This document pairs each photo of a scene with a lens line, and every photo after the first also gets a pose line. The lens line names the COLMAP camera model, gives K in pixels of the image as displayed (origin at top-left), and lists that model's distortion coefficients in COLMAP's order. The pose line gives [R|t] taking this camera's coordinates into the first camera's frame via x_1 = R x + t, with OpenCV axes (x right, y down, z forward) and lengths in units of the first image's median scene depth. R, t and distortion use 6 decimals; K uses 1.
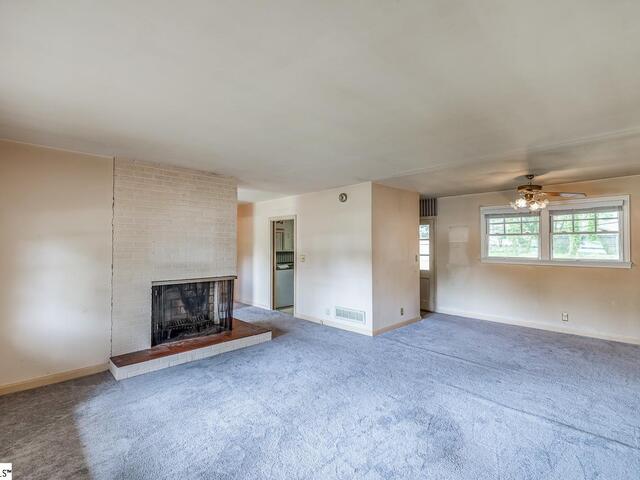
lens RADIAL K [[310.4, 0, 307.6], [0, 310.4, 243.1], [0, 0, 1]] dist [0.003417, 0.001093]
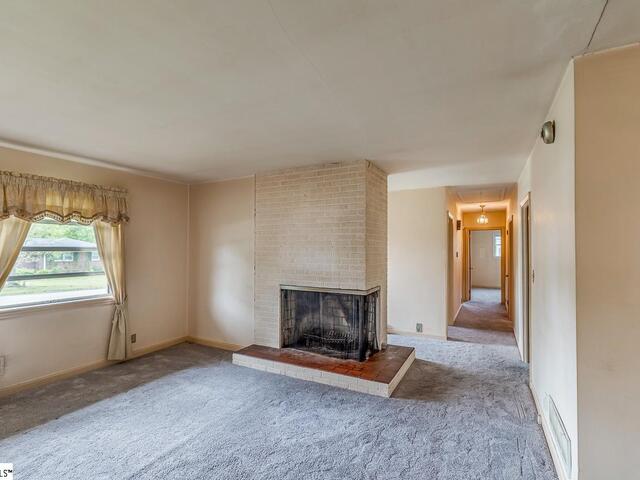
lens RADIAL K [[310.4, 0, 333.2], [0, 310.4, 249.2], [0, 0, 1]] dist [0.003417, 0.001093]
pose [[0.341729, 0.000018, -0.939799, 0.505570], [0.003223, 0.999994, 0.001191, 0.004045], [0.939793, -0.003436, 0.341727, 0.764236]]
